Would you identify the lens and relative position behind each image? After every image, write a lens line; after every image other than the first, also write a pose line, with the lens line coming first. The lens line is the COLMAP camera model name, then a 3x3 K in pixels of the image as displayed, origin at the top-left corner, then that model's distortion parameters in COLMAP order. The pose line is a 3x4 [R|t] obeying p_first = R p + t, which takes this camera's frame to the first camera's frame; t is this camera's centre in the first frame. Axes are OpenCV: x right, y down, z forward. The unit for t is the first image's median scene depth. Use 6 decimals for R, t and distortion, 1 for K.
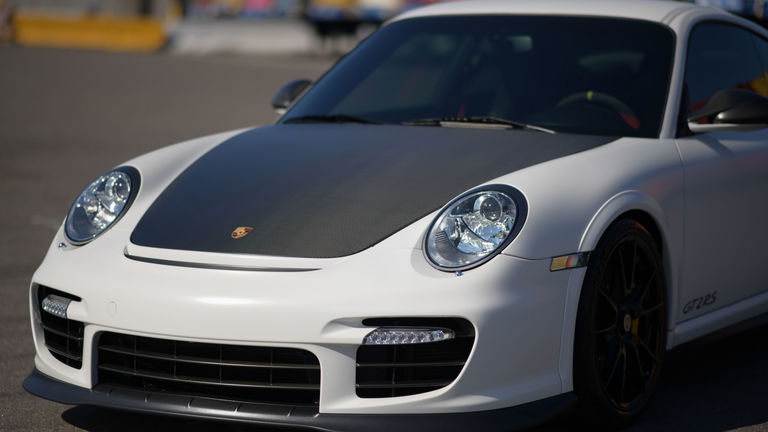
lens RADIAL K [[2229.5, 0, 384.1], [0, 2229.5, 216.3], [0, 0, 1]] dist [0.145605, 0.000000]
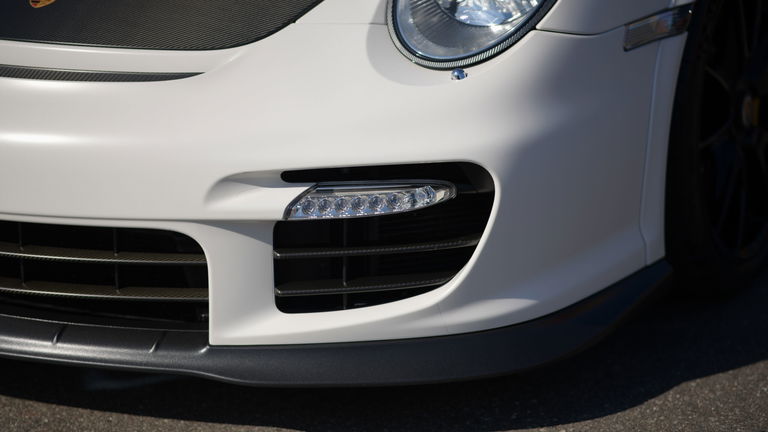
lens RADIAL K [[2229.5, 0, 383.3], [0, 2229.5, 215.5], [0, 0, 1]] dist [0.145605, 0.000000]
pose [[0.998378, -0.045777, 0.033862, -0.003996], [0.037142, 0.974319, 0.222089, -0.060335], [-0.043159, -0.220471, 0.974438, 0.479711]]
